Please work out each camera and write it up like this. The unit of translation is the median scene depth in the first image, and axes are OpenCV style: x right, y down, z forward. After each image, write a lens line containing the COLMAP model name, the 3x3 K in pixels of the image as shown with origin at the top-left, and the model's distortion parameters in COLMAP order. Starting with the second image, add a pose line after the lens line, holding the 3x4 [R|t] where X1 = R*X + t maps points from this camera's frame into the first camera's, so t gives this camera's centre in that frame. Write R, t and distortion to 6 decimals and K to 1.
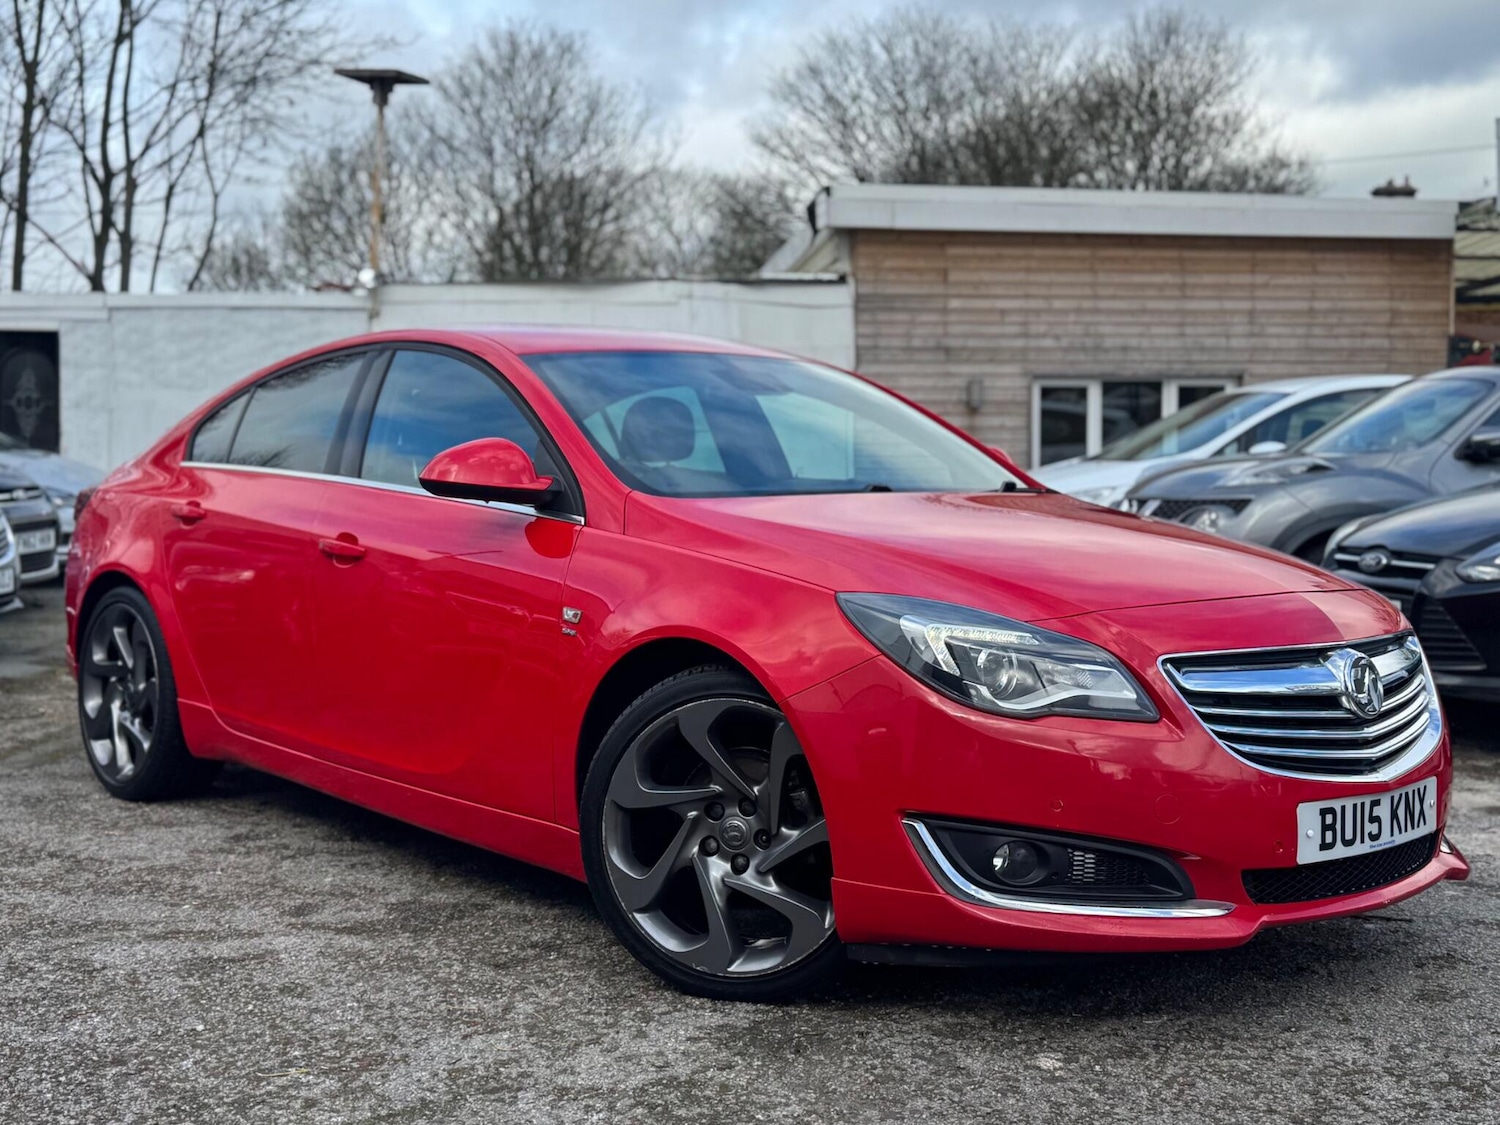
lens RADIAL K [[1767.0, 0, 783.3], [0, 1767.0, 472.8], [0, 0, 1]] dist [0.205983, -0.482367]
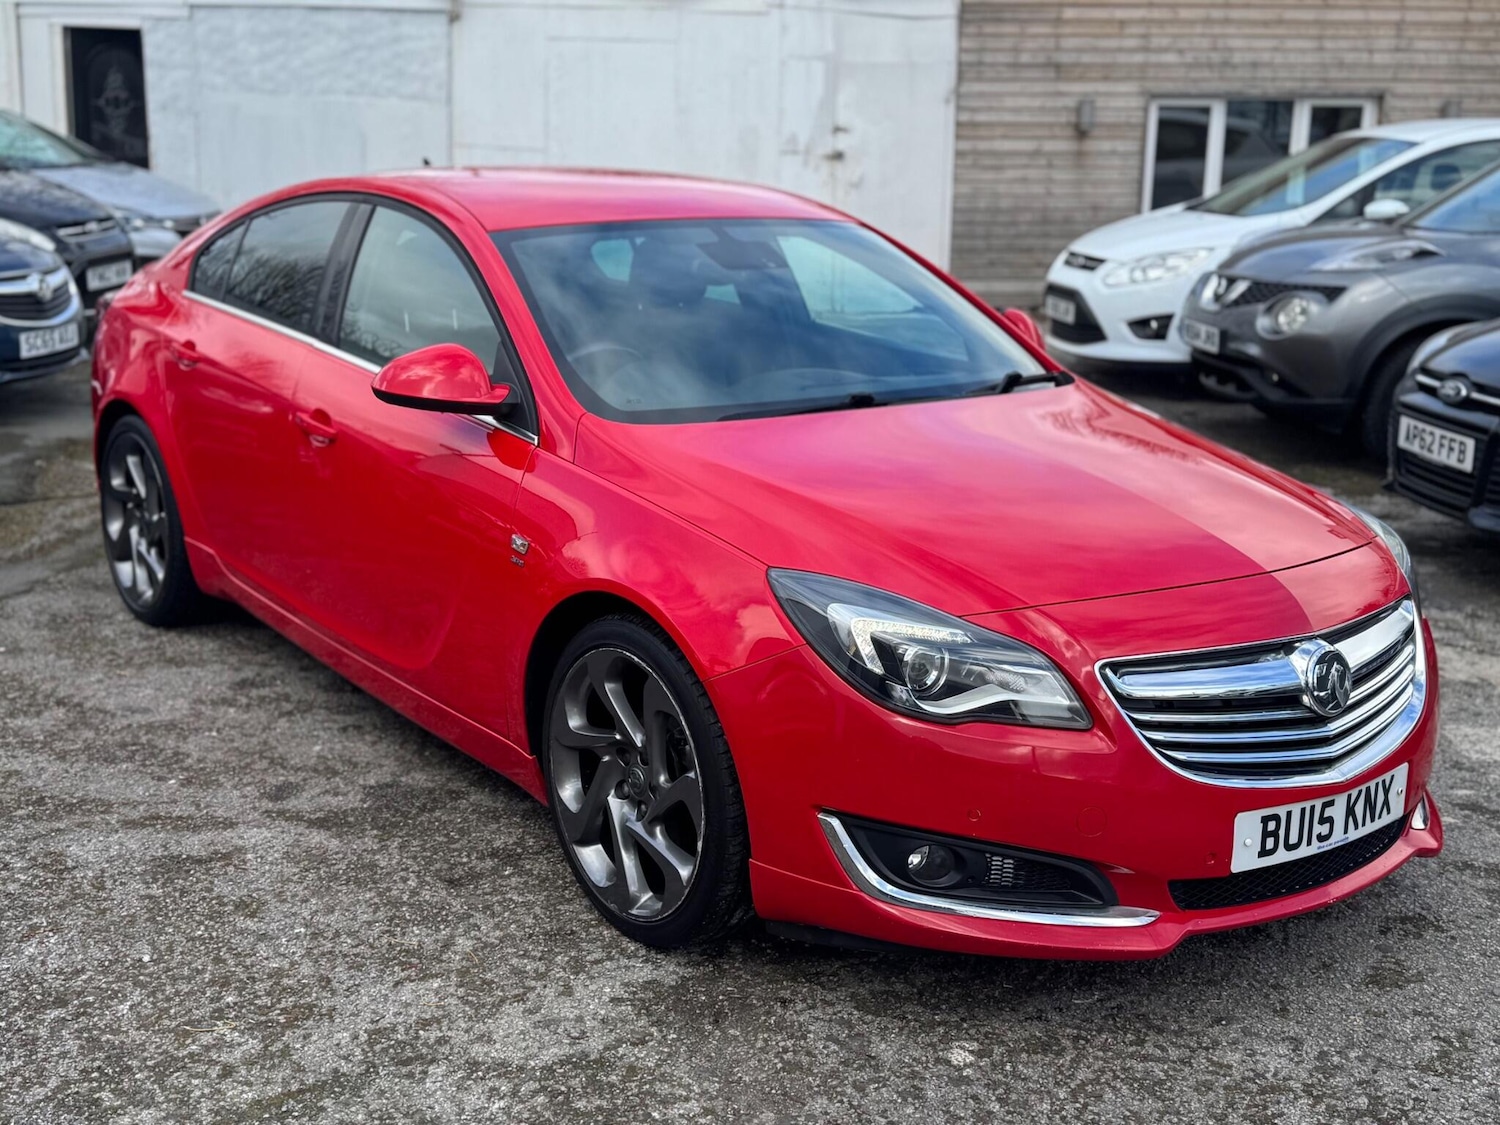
lens RADIAL K [[1791.2, 0, 741.5], [0, 1791.2, 523.7], [0, 0, 1]] dist [0.202730, -0.487625]
pose [[0.995693, 0.034377, -0.086097, 0.086403], [-0.015922, 0.978318, 0.206498, -0.139557], [0.091329, -0.204238, 0.974652, 0.056597]]
